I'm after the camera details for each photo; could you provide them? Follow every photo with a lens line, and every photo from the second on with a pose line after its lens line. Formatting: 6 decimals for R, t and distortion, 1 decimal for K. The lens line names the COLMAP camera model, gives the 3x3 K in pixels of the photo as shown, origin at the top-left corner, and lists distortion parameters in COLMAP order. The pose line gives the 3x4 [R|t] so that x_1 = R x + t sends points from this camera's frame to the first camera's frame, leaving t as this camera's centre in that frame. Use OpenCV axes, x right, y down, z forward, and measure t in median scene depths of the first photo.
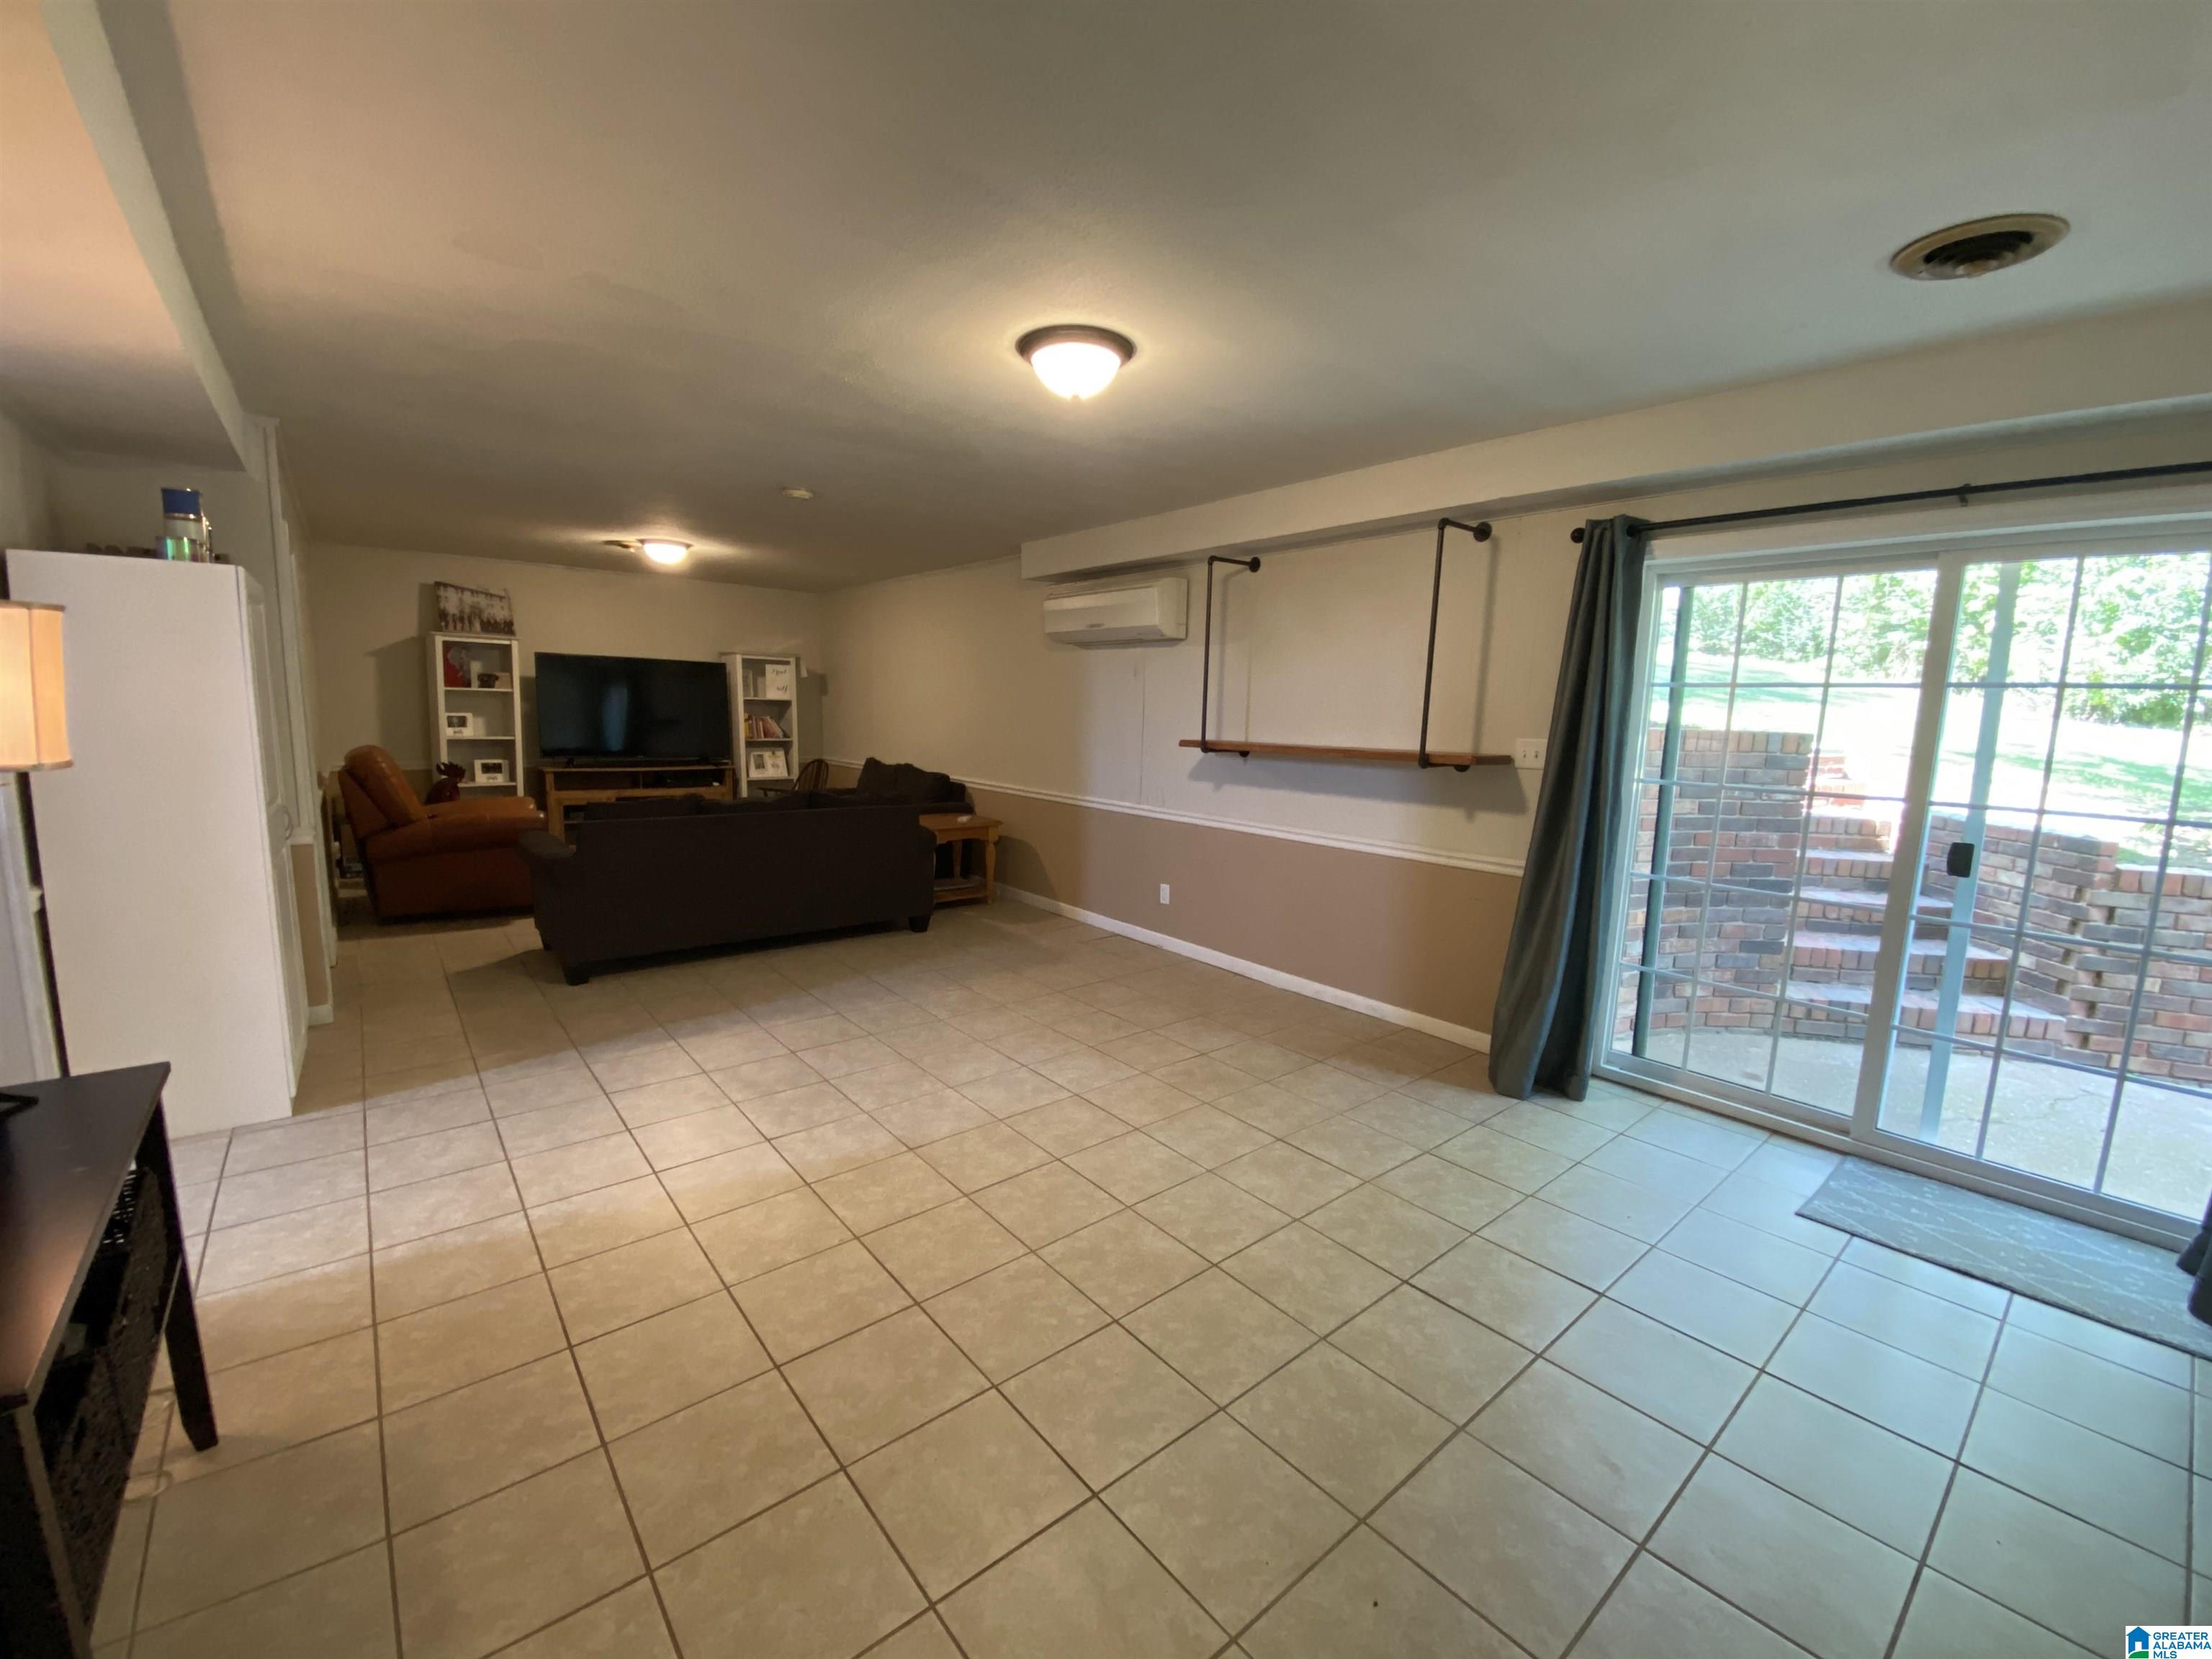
lens RADIAL K [[900.1, 0, 1100.2], [0, 900.1, 824.1], [0, 0, 1]] dist [0.026688, -0.017427]
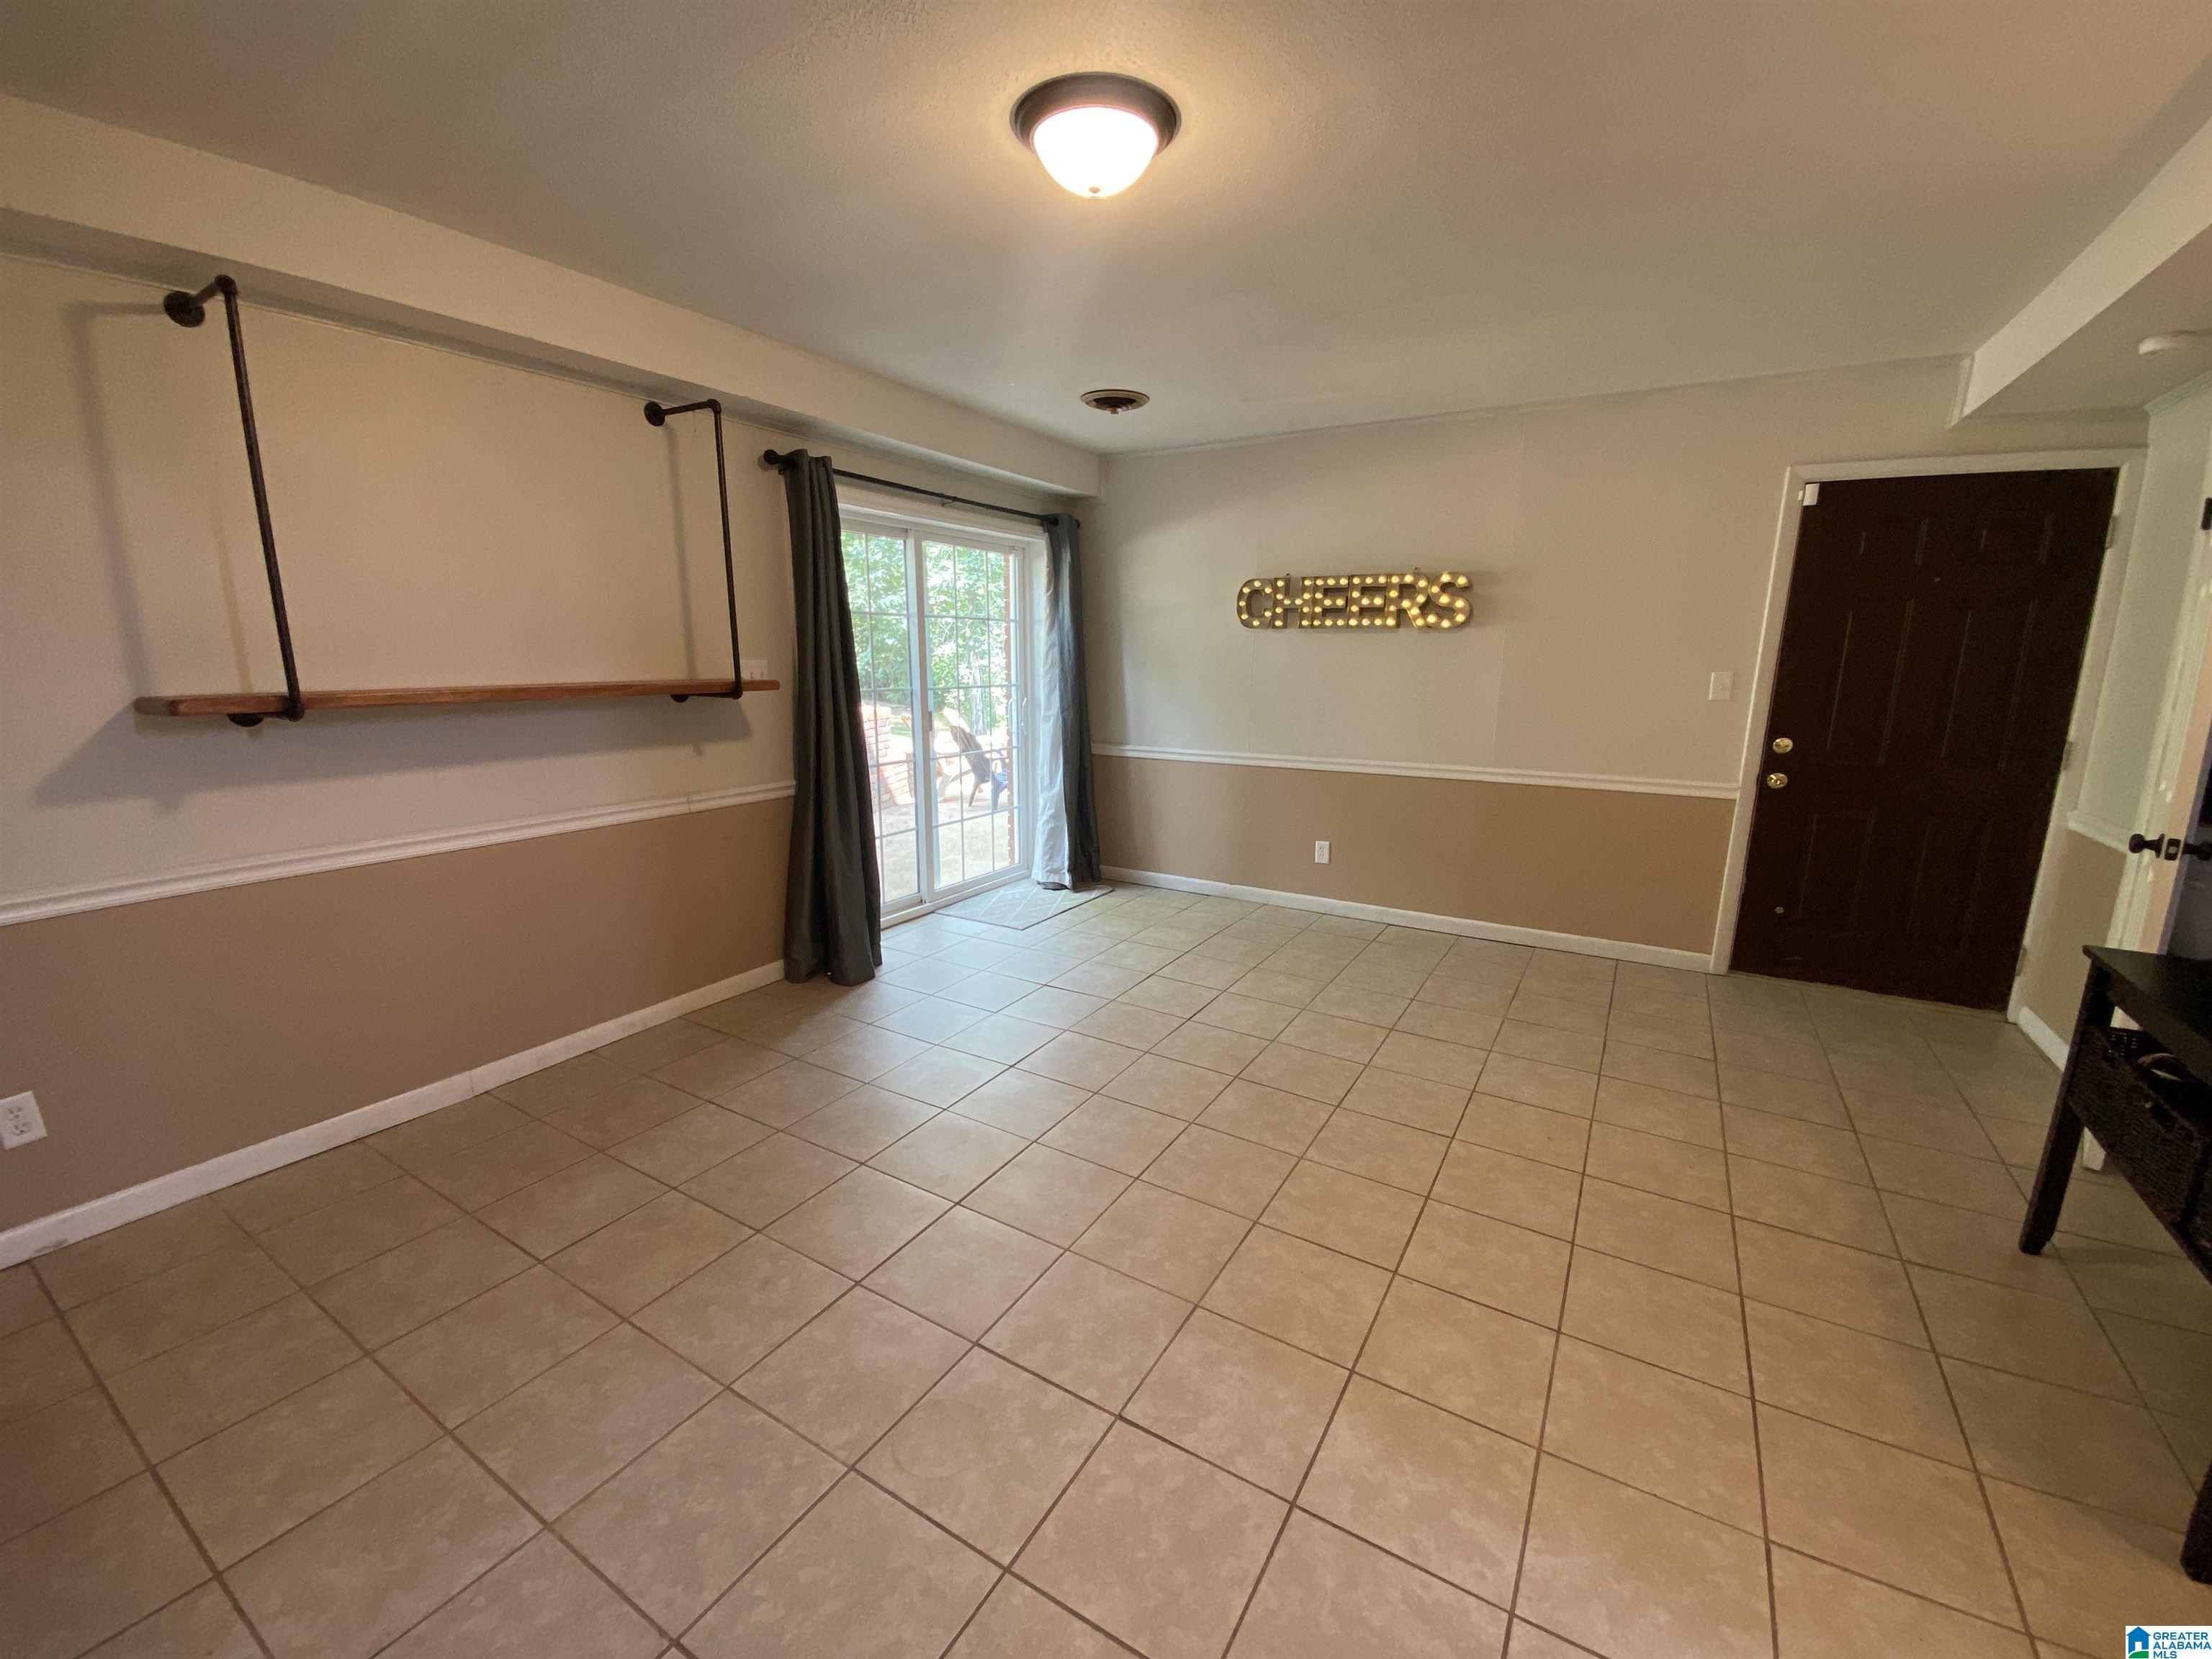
lens RADIAL K [[900.1, 0, 1100.2], [0, 900.1, 824.1], [0, 0, 1]] dist [0.026688, -0.017427]
pose [[-0.332873, -0.206398, 0.920106, -0.625285], [0.106872, 0.961207, 0.254282, -0.139549], [-0.936896, 0.182977, -0.297902, 1.027694]]
